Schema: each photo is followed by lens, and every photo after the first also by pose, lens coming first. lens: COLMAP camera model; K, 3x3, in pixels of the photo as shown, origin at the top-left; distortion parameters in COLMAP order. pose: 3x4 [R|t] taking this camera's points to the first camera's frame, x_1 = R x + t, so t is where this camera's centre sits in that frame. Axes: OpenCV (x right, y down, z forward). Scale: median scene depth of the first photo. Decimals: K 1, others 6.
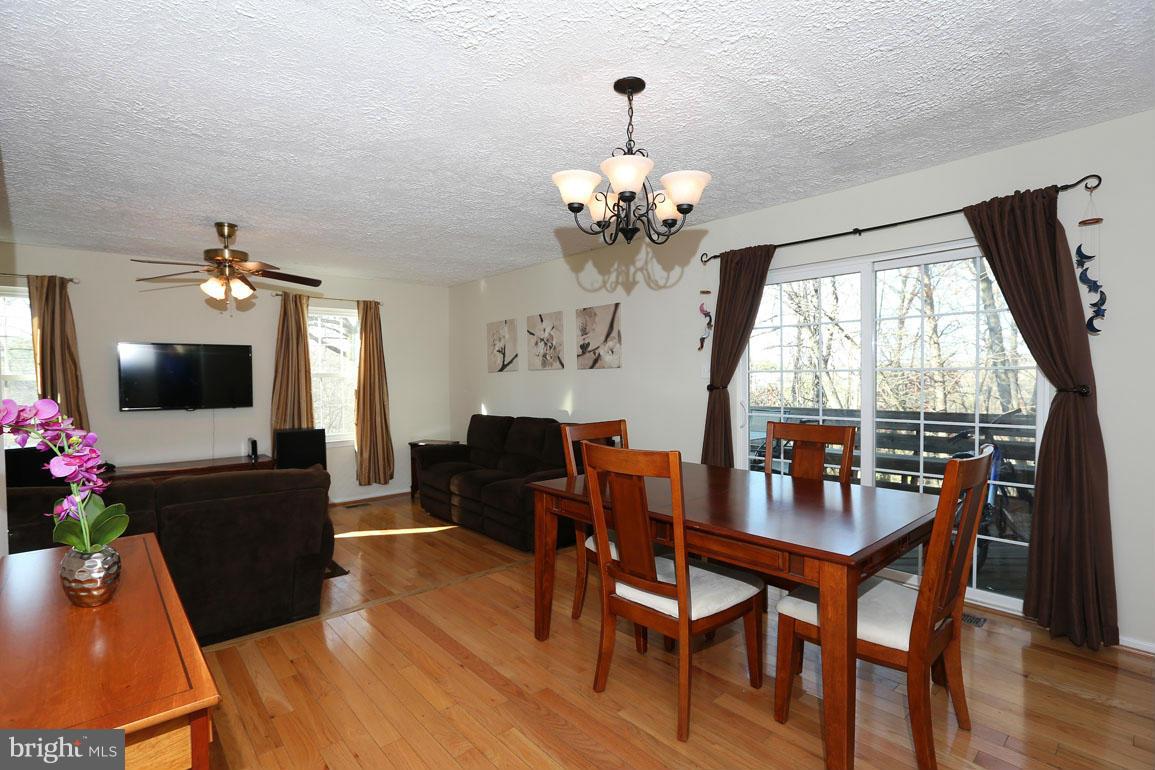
lens RADIAL K [[522.9, 0, 592.4], [0, 522.9, 389.0], [0, 0, 1]] dist [-0.055851, 0.022548]
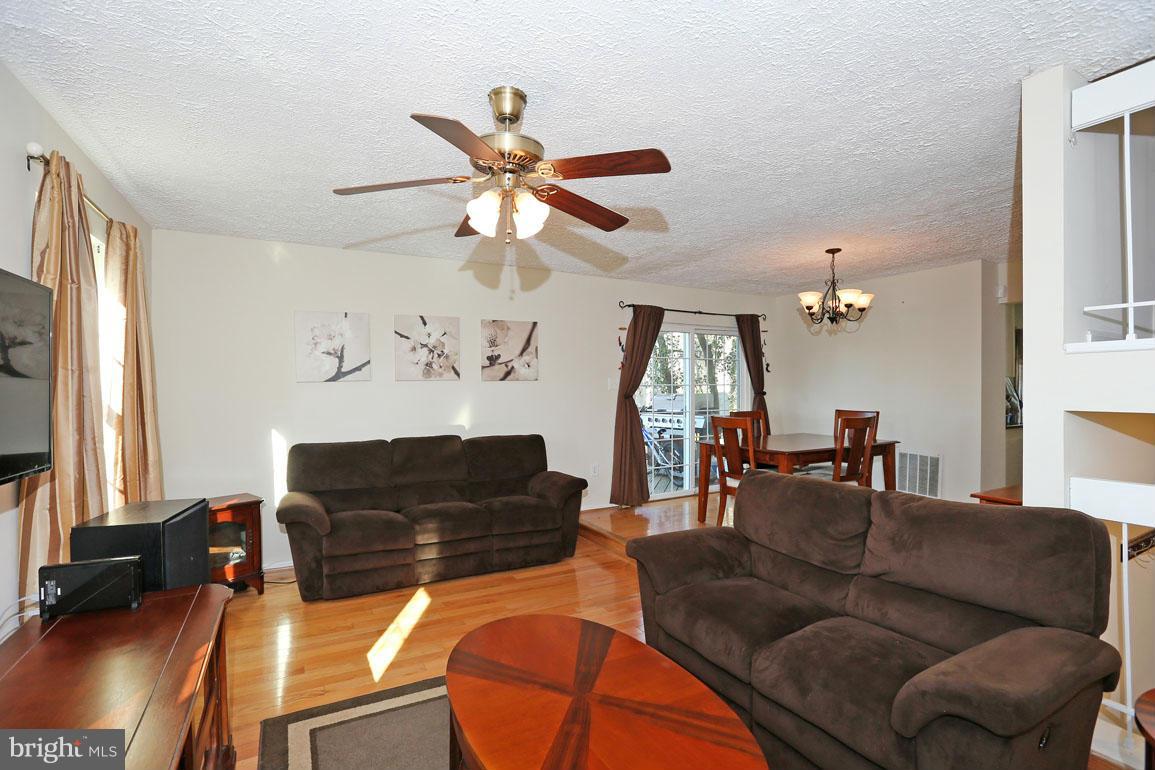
lens RADIAL K [[531.1, 0, 573.3], [0, 531.1, 388.3], [0, 0, 1]] dist [-0.057151, 0.024887]
pose [[0.260756, 0.010382, 0.965349, -1.197454], [0.031328, 0.999325, -0.019209, -0.000390], [-0.964896, 0.035252, 0.260255, 0.752410]]
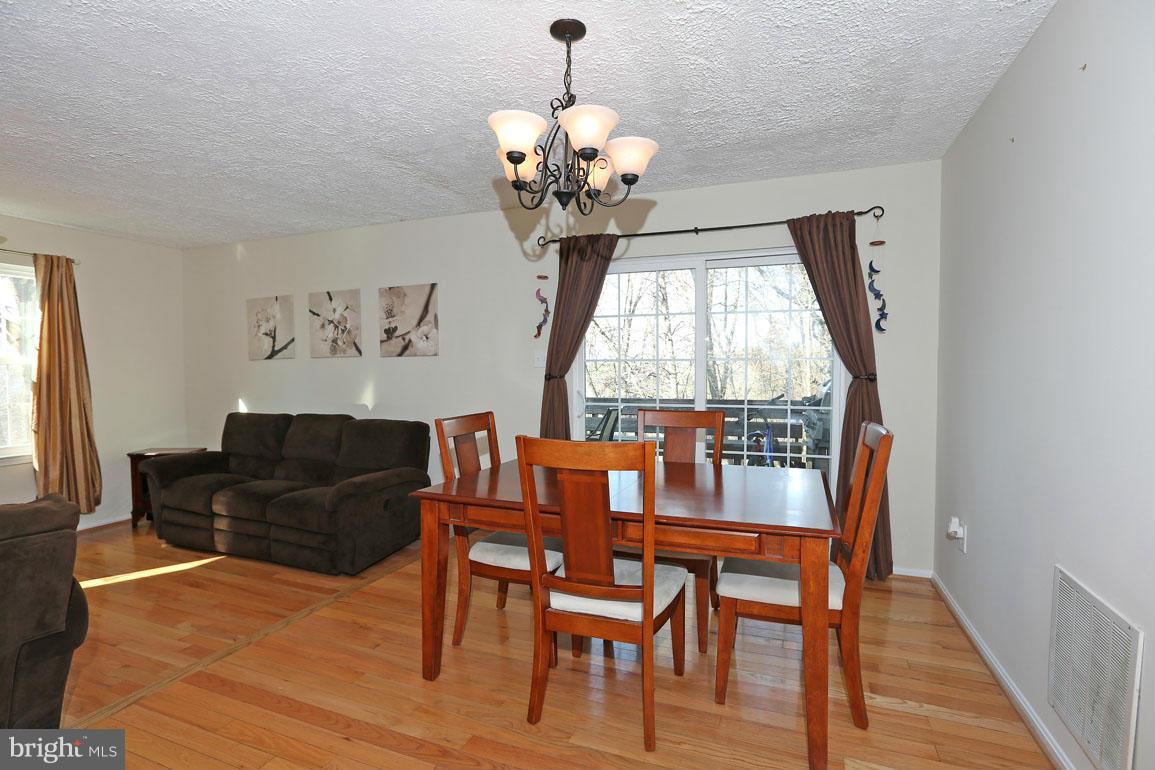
lens RADIAL K [[531.1, 0, 573.3], [0, 531.1, 388.3], [0, 0, 1]] dist [-0.057151, 0.024887]
pose [[0.901100, -0.009184, 0.433514, -0.154997], [0.004532, 0.999921, 0.011762, 0.006773], [-0.433587, -0.008634, 0.901070, 0.093804]]
